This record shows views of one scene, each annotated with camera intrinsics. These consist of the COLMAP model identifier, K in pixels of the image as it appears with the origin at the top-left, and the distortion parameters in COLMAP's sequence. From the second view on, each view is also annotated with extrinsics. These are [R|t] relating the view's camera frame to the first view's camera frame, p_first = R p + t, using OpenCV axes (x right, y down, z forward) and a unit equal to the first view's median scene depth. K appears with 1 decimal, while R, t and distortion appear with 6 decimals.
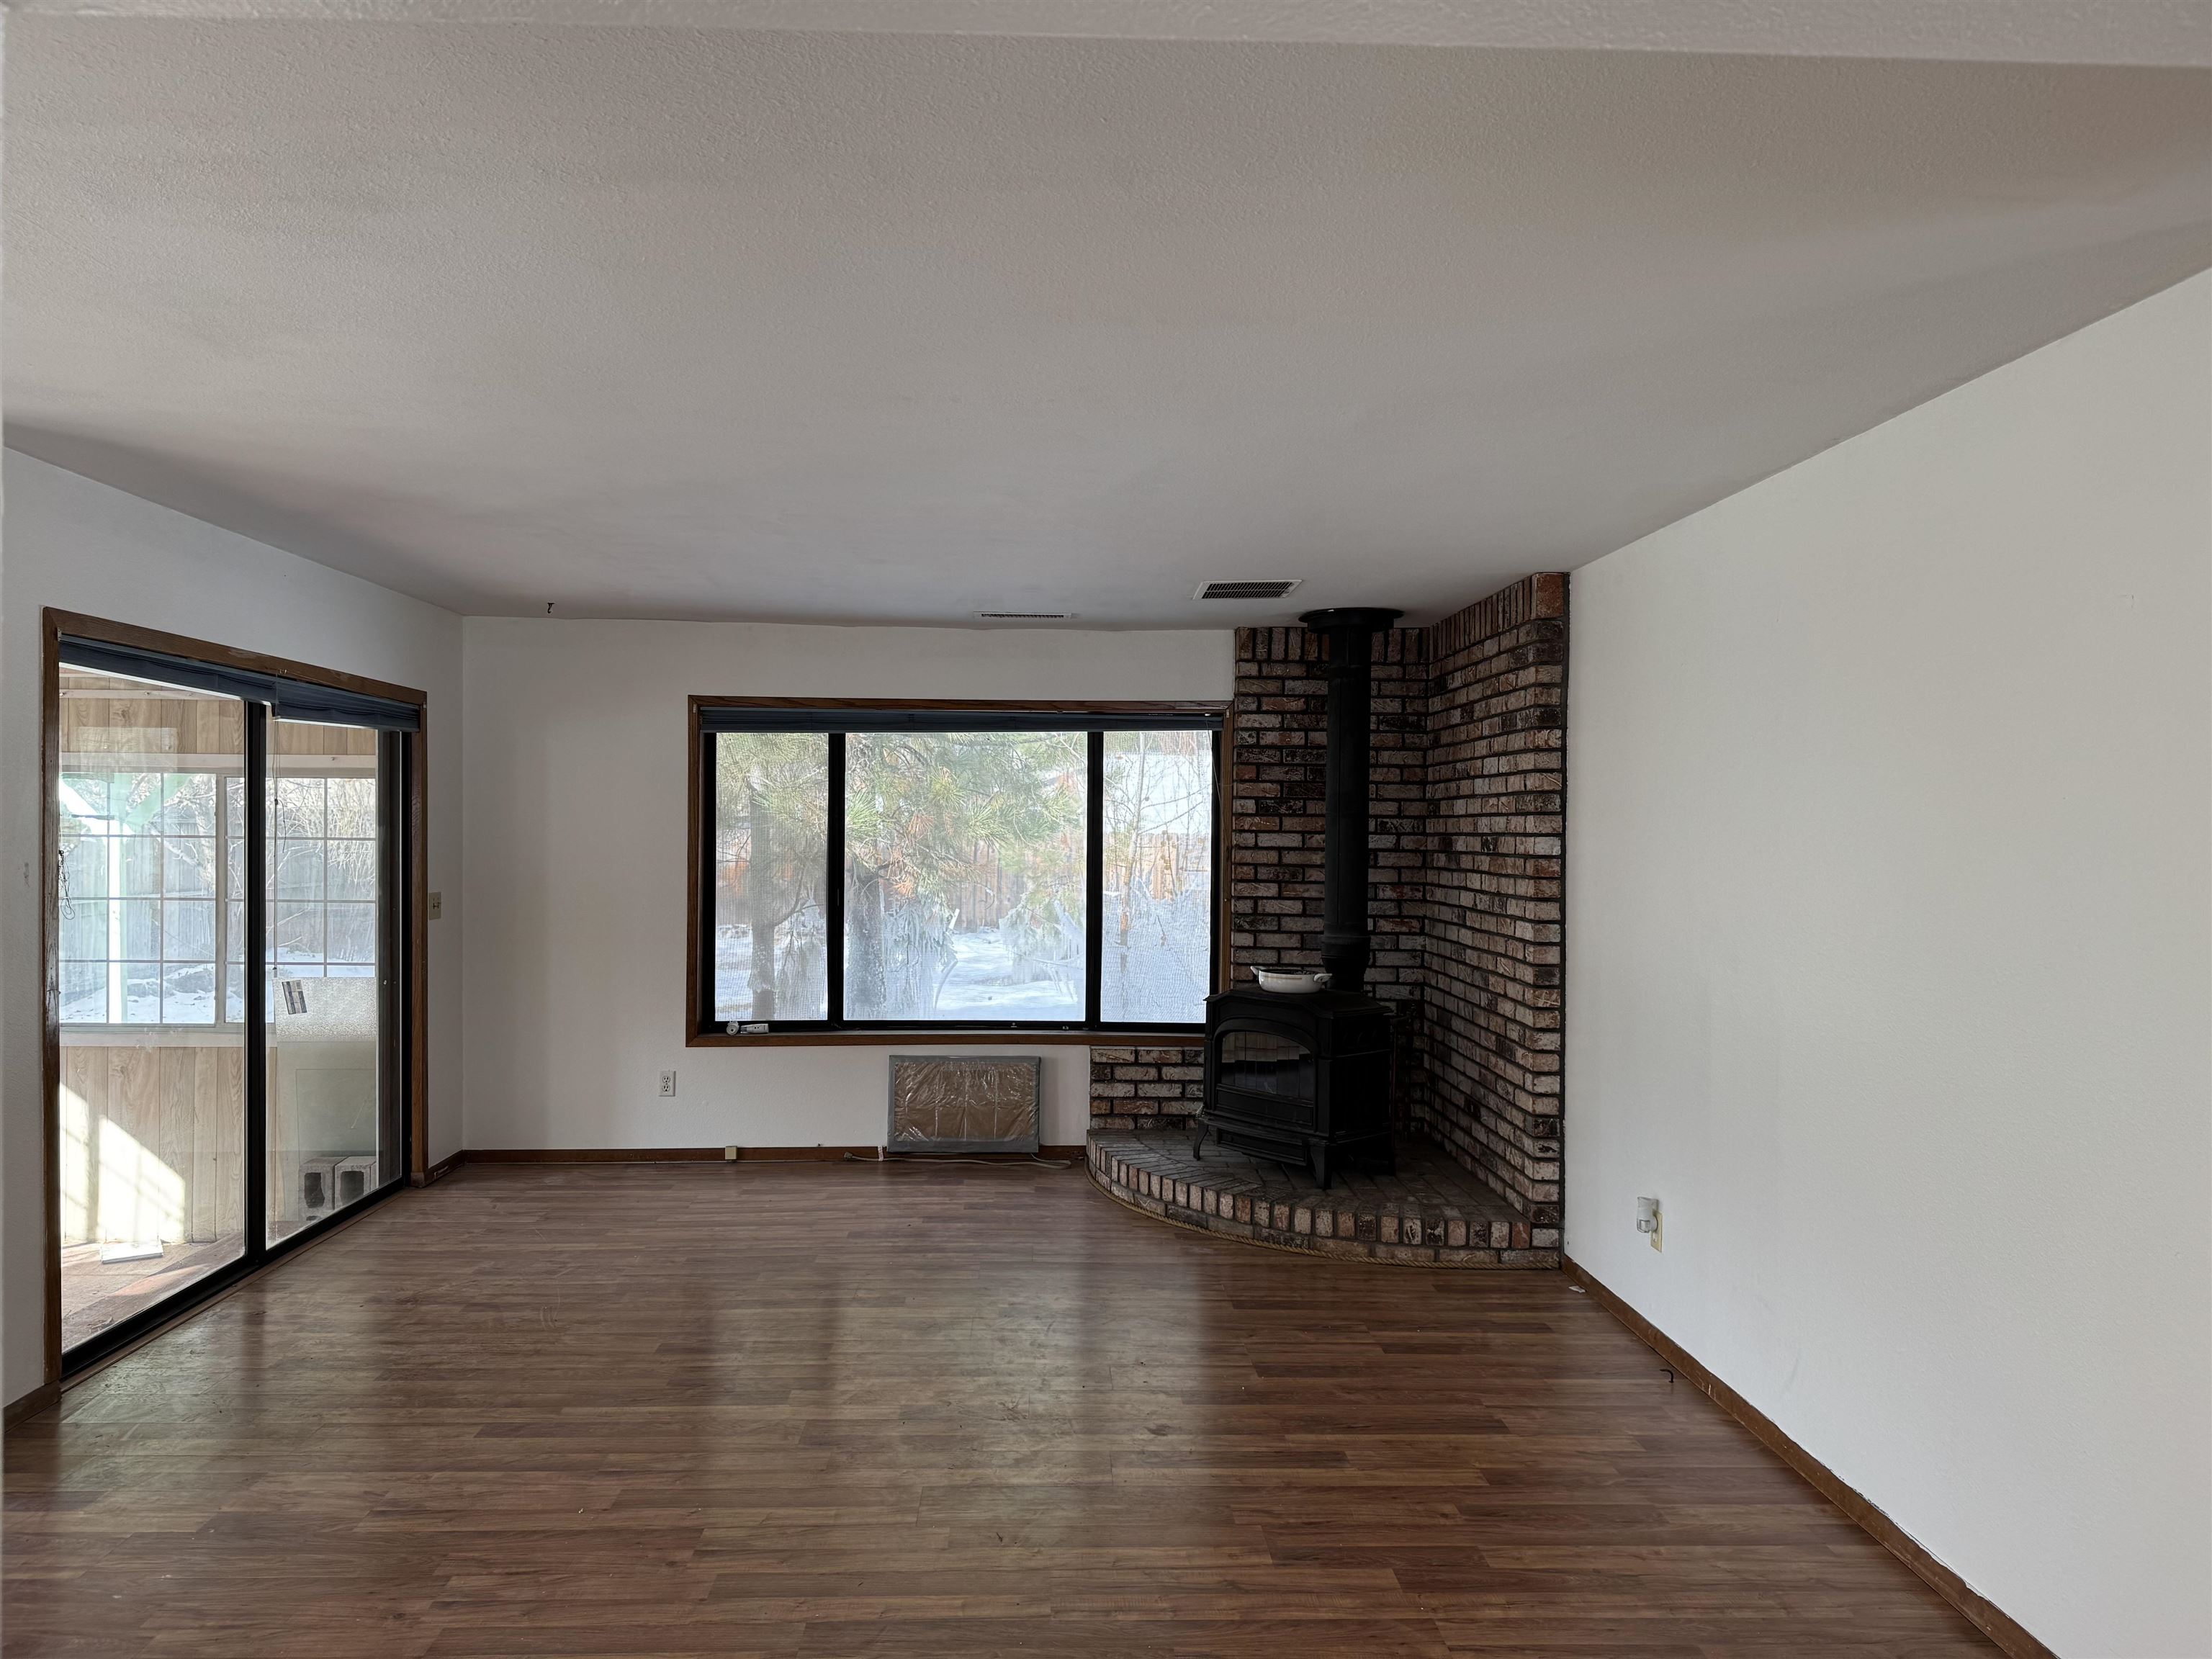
lens RADIAL K [[1547.8, 0, 1109.9], [0, 1547.8, 831.9], [0, 0, 1]] dist [-0.006134, -0.004067]
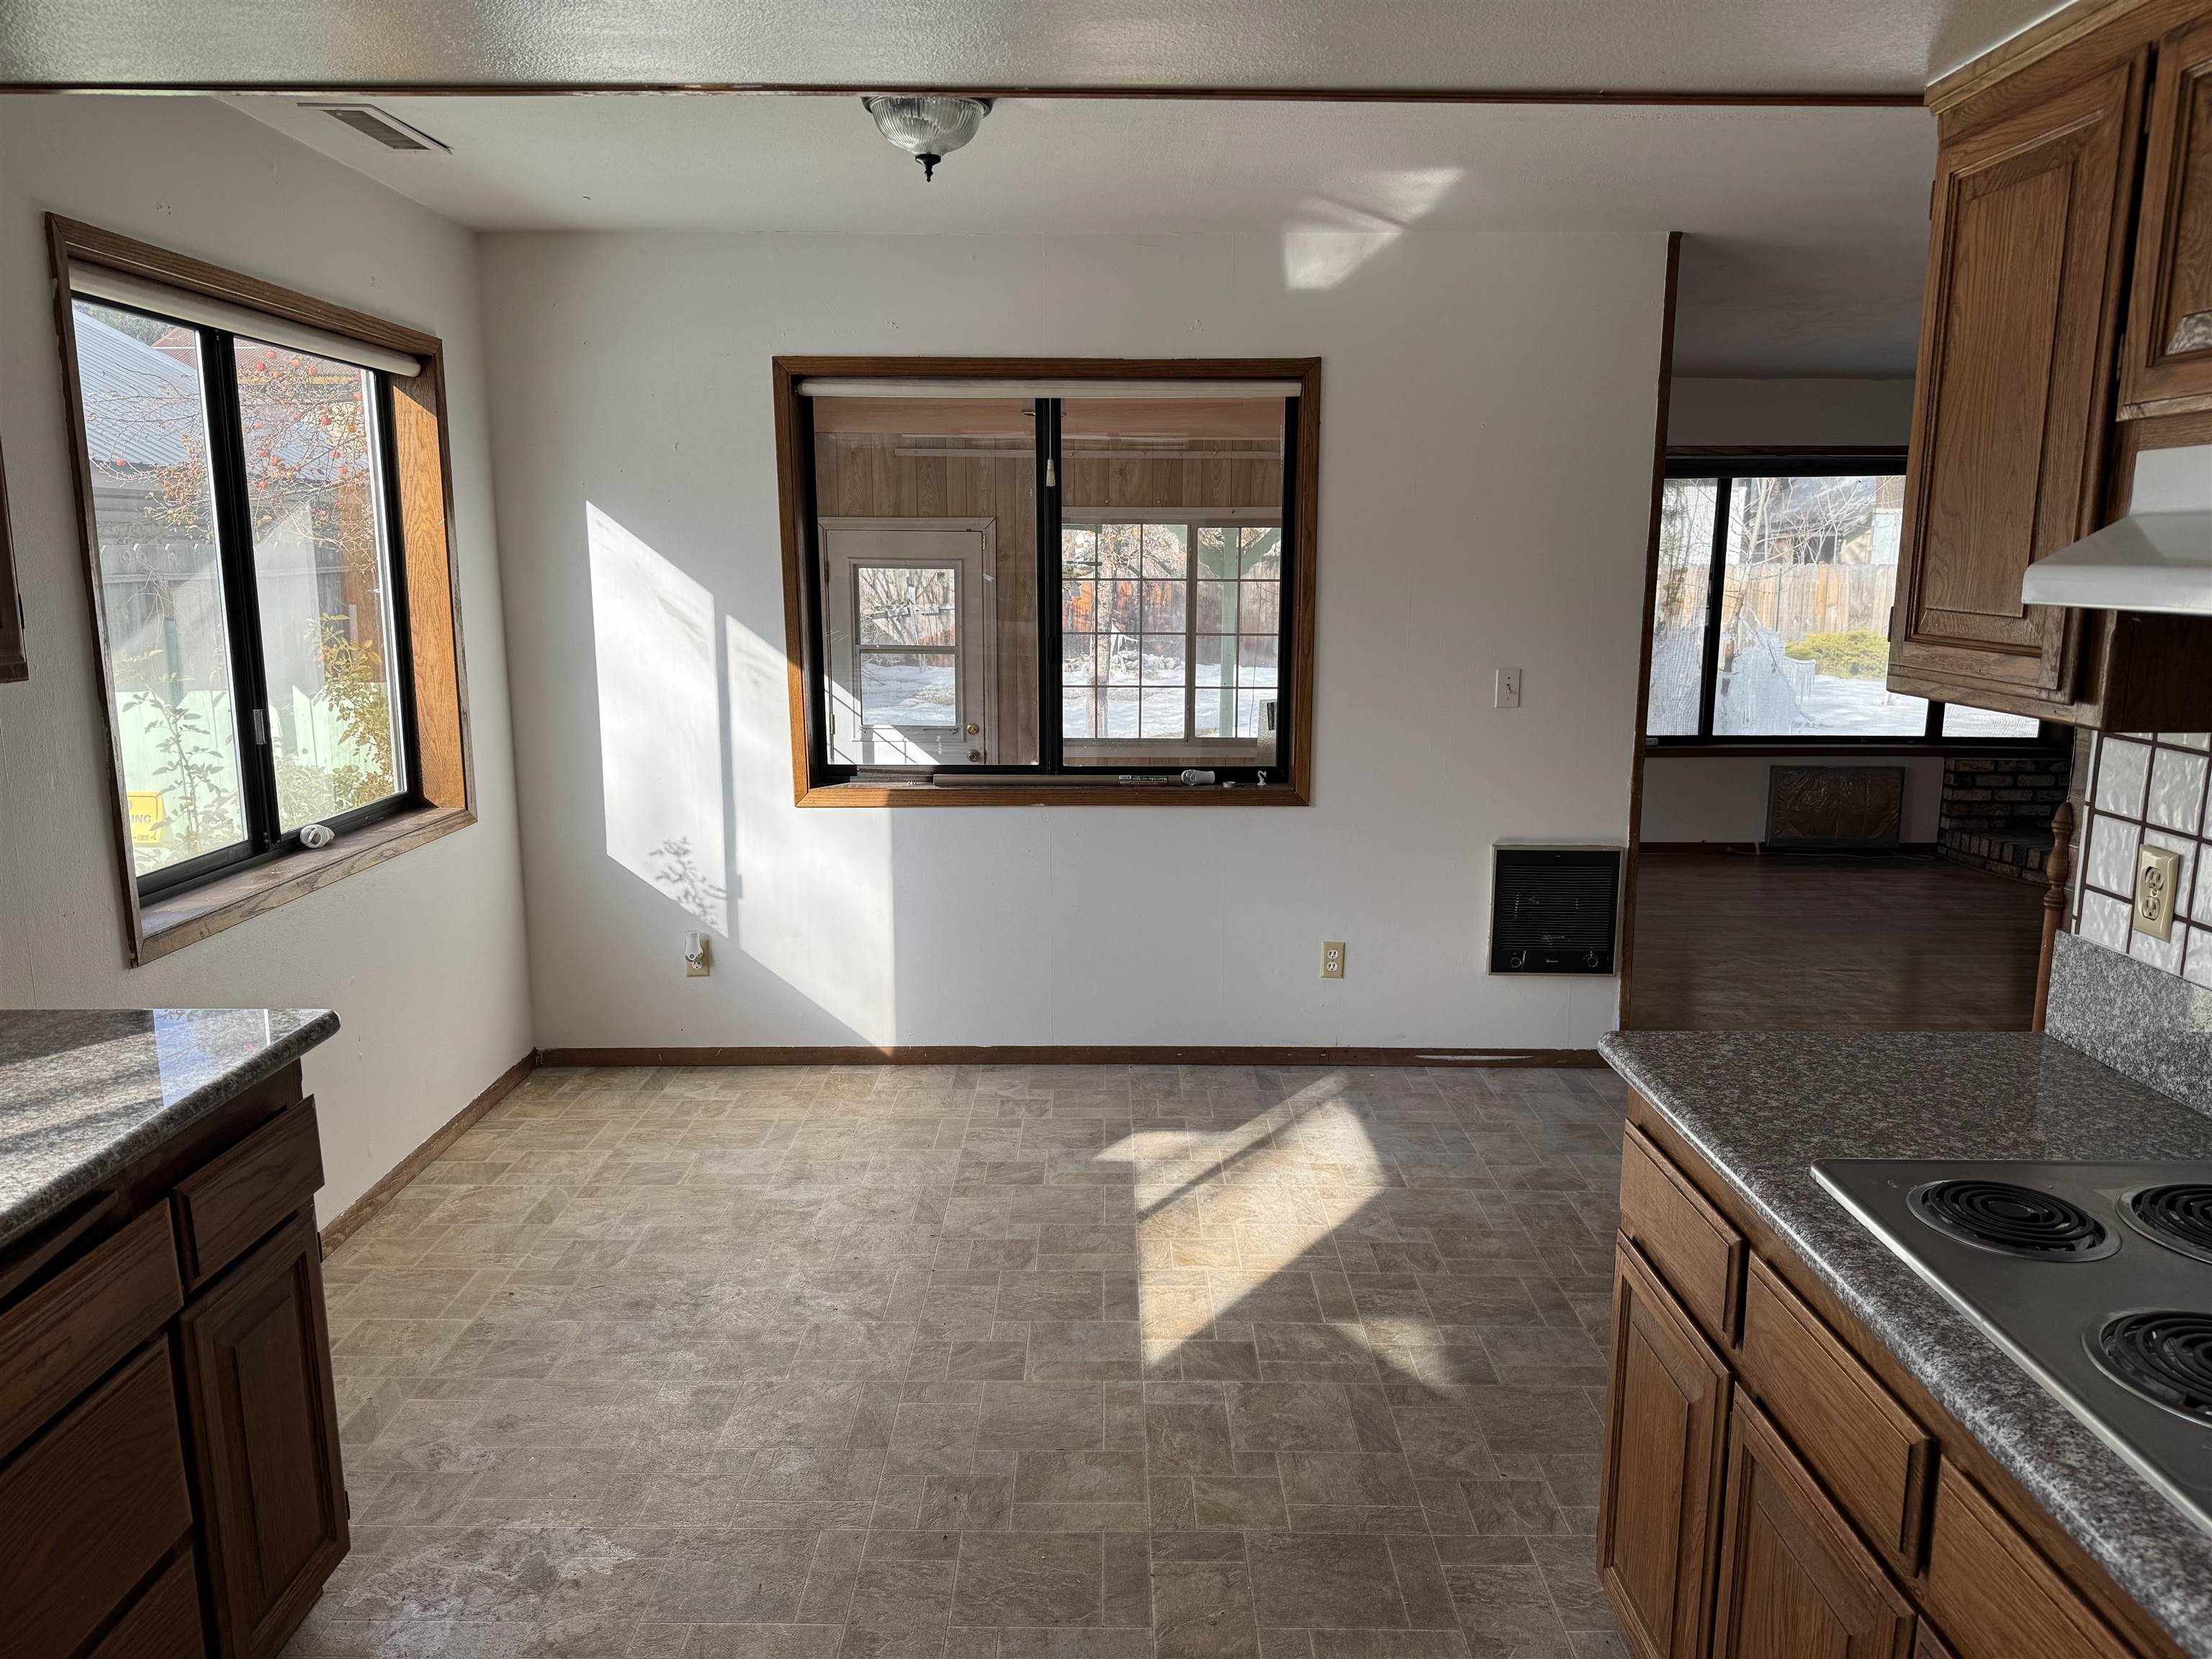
lens RADIAL K [[1547.8, 0, 1099.6], [0, 1547.8, 832.6], [0, 0, 1]] dist [-0.006134, -0.004067]
pose [[0.997274, 0.004590, -0.073642, -0.563927], [0.007628, 0.986302, 0.164771, -0.000891], [0.073390, -0.164883, 0.983579, -0.189505]]
